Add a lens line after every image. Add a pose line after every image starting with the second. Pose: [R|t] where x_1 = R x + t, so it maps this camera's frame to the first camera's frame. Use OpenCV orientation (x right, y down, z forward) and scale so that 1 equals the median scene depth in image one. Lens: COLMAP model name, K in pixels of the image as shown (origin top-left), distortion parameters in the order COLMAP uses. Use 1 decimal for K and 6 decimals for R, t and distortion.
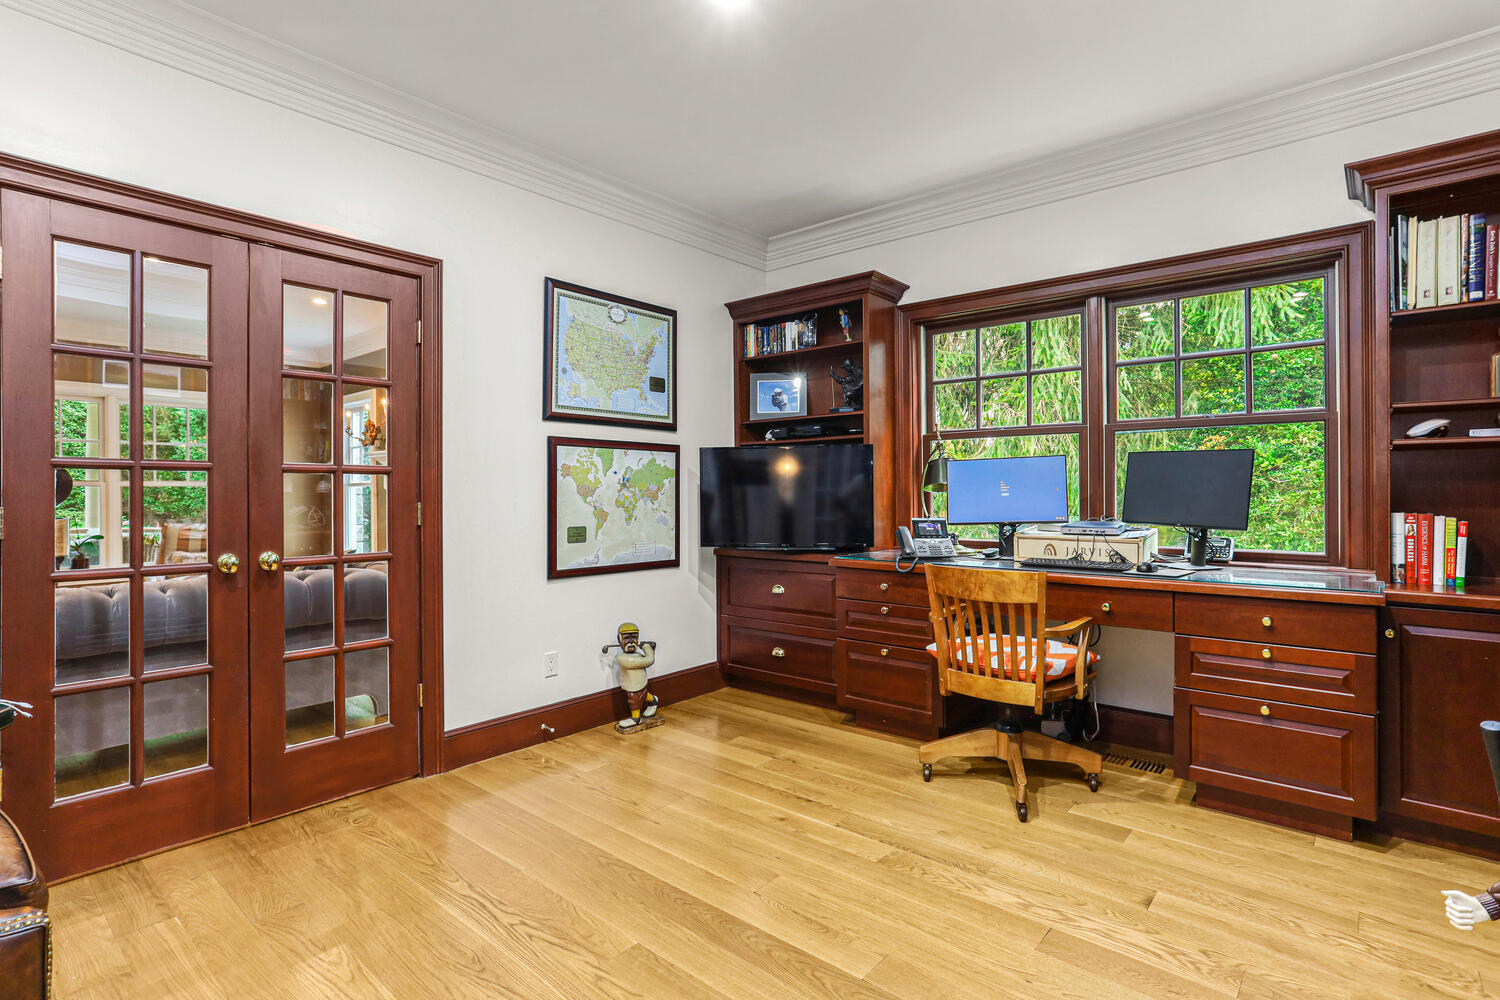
lens RADIAL K [[735.0, 0, 744.6], [0, 735.0, 487.2], [0, 0, 1]] dist [-0.038149, 0.030184]
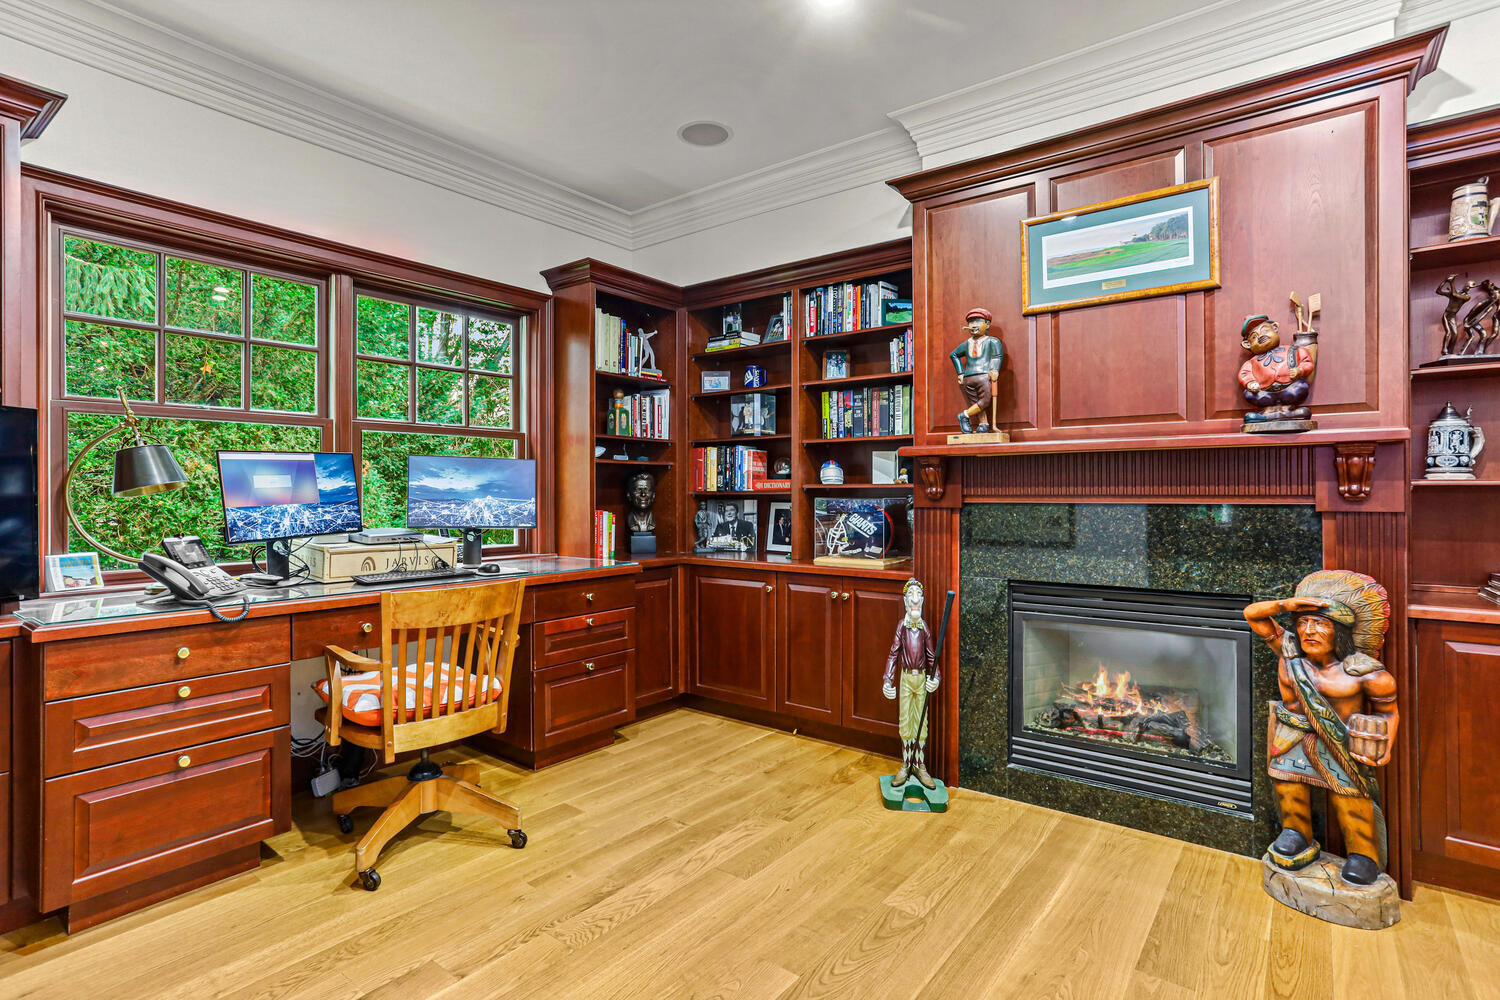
lens RADIAL K [[735.0, 0, 744.6], [0, 735.0, 487.2], [0, 0, 1]] dist [-0.038149, 0.030184]
pose [[-0.023355, 0.013584, 0.999635, -0.574697], [0.002575, 0.999905, -0.013528, 0.011372], [-0.999724, 0.002258, -0.023388, 0.751662]]
